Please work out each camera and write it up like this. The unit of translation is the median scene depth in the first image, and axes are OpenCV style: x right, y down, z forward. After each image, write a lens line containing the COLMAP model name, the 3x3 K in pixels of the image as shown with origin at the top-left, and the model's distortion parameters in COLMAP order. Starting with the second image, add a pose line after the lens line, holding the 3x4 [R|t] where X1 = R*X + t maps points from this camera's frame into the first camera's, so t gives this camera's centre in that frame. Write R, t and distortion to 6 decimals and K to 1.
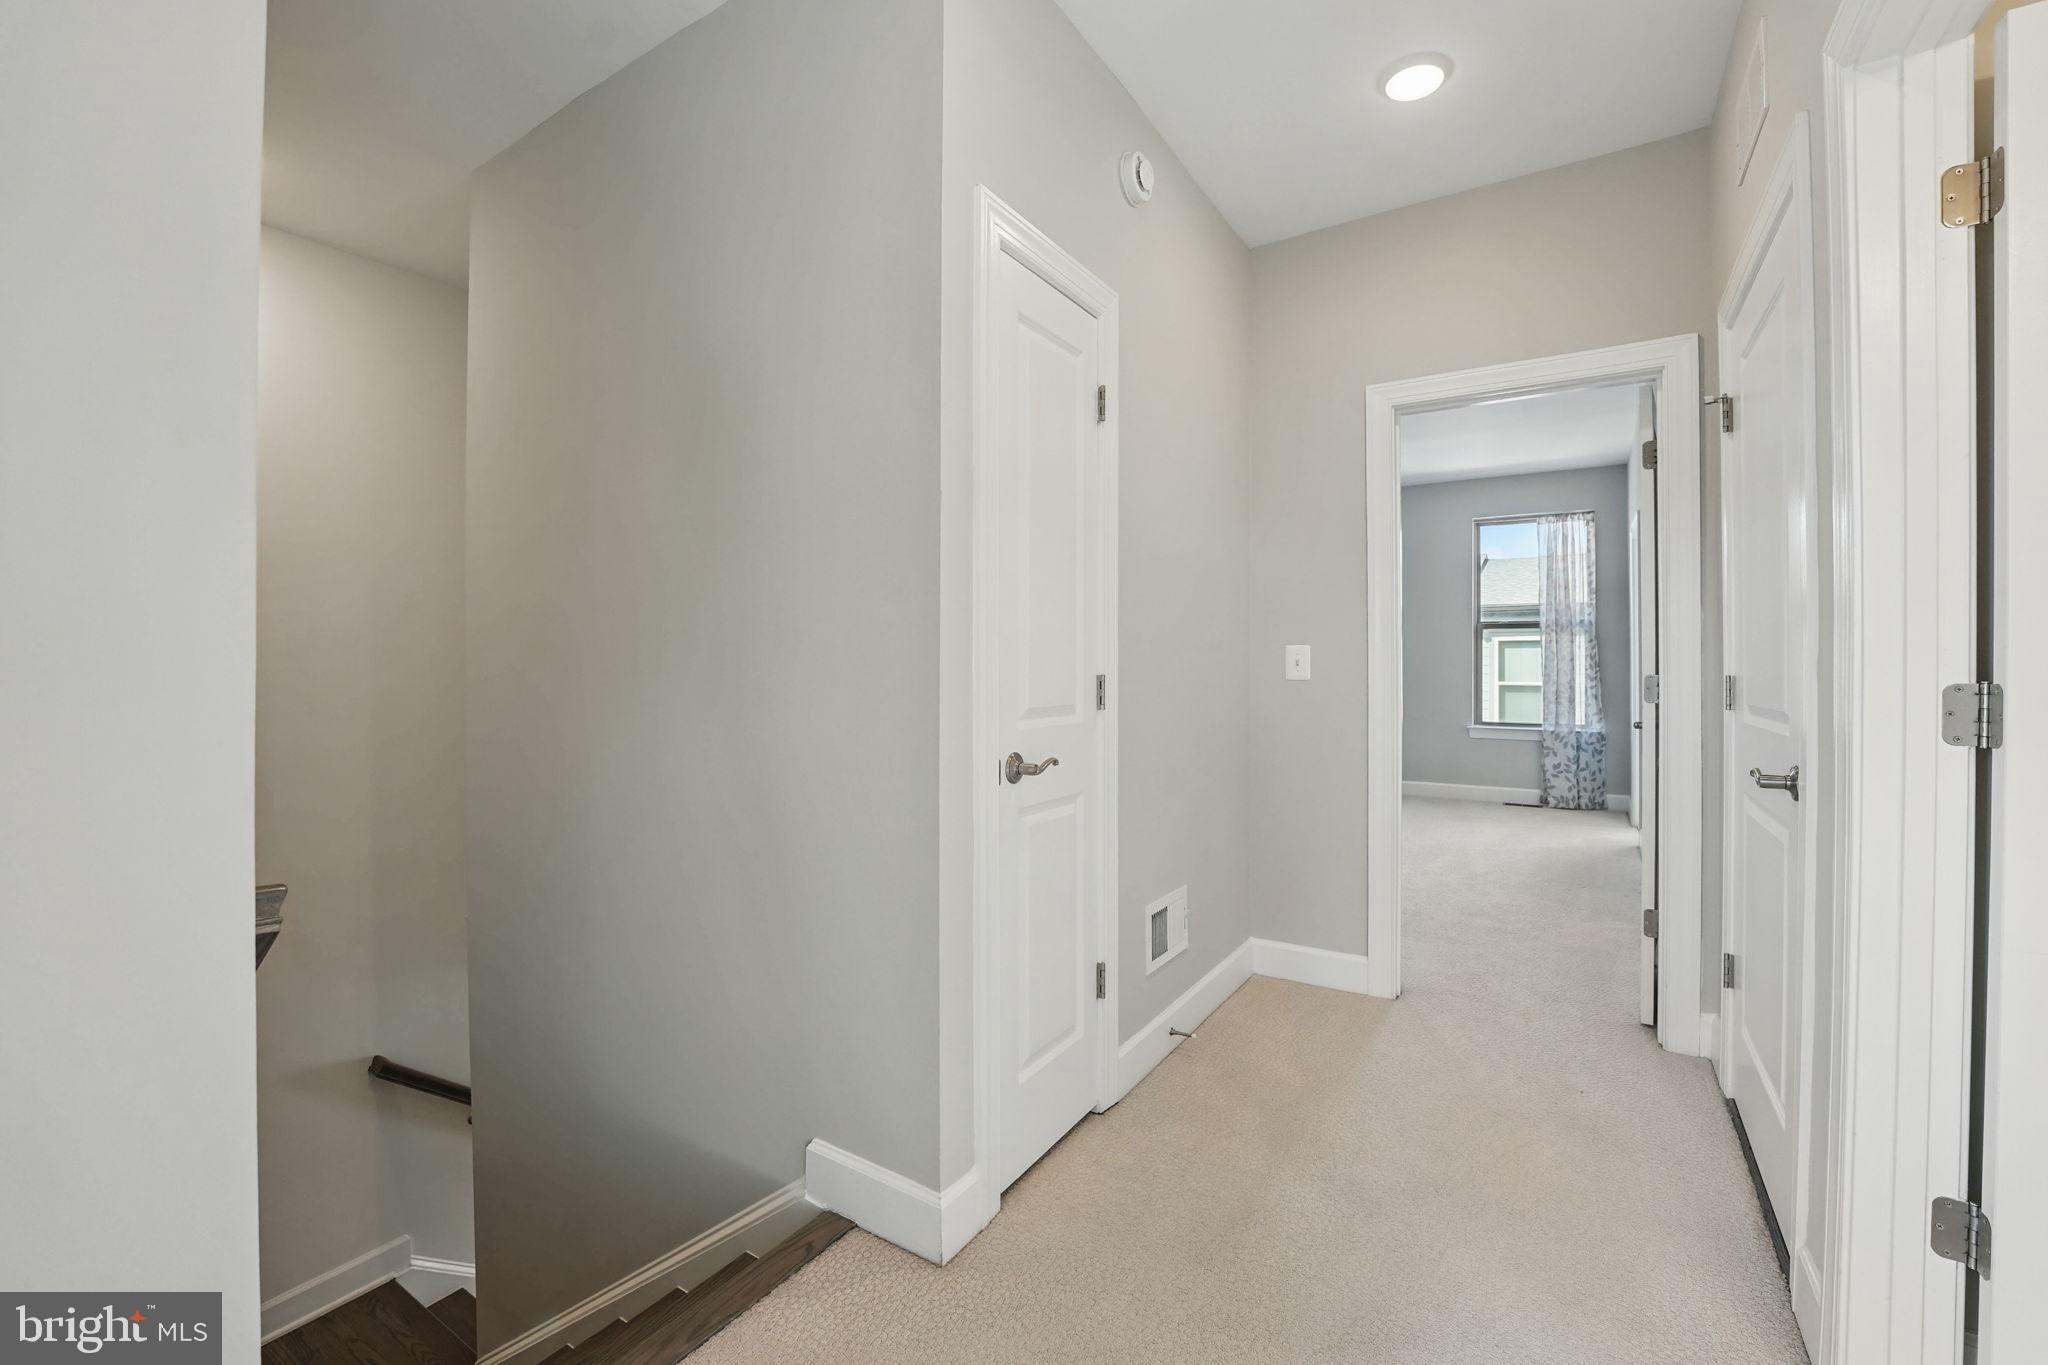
lens RADIAL K [[860.3, 0, 1022.1], [0, 860.3, 668.3], [0, 0, 1]] dist [-0.013751, 0.000053]
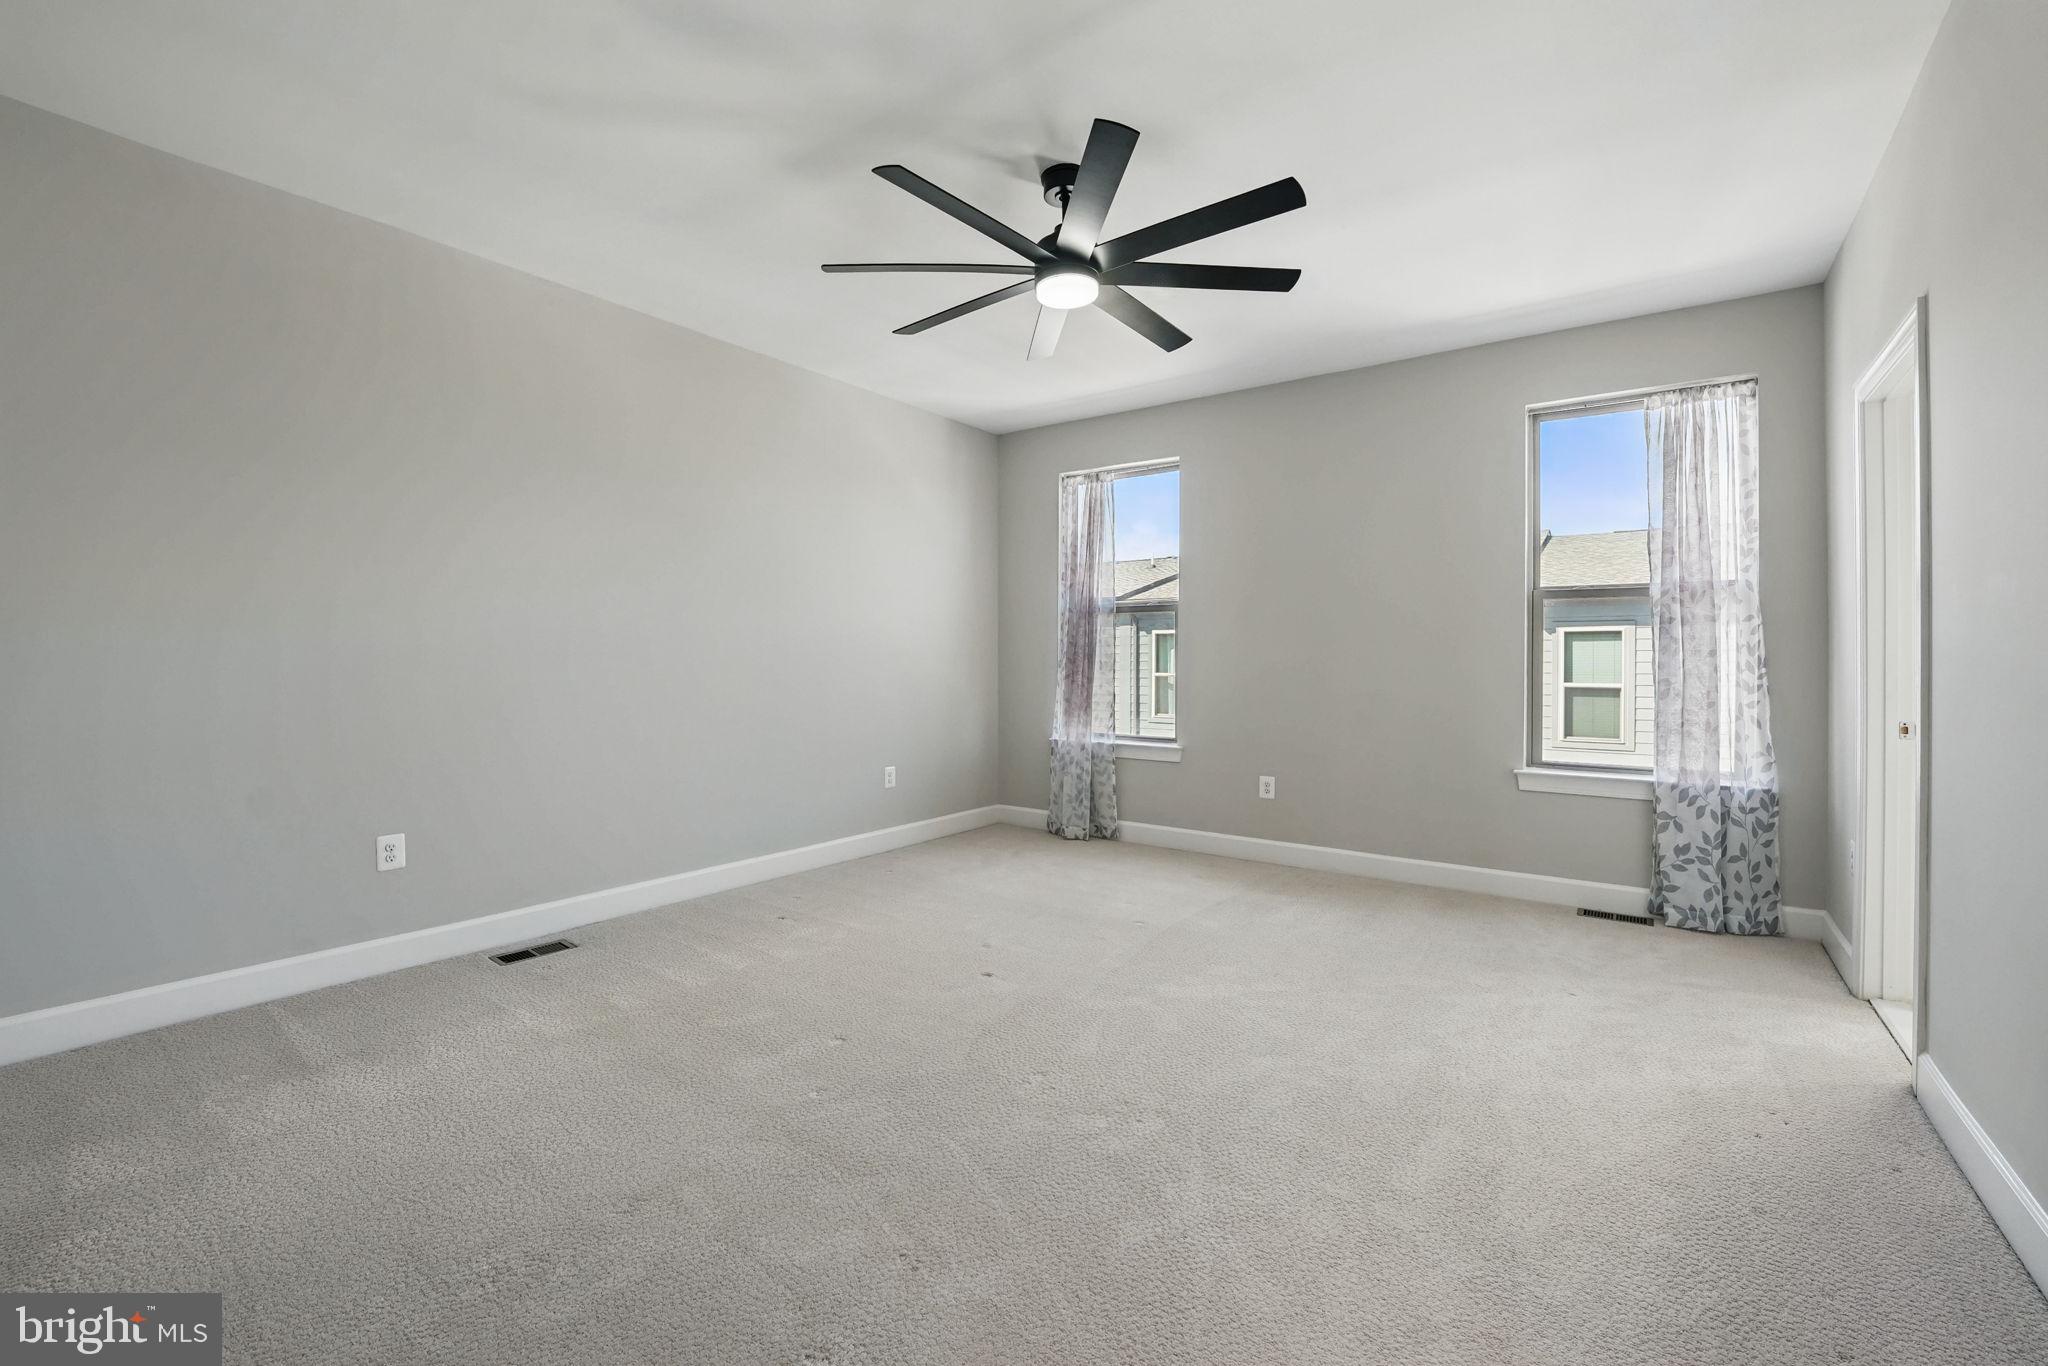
lens RADIAL K [[860.3, 0, 1022.1], [0, 860.3, 668.8], [0, 0, 1]] dist [-0.013751, 0.000053]
pose [[0.998549, 0.002378, -0.053802, 0.235969], [-0.002083, 0.999982, 0.005539, -0.002176], [0.053814, -0.005418, 0.998536, 0.437982]]
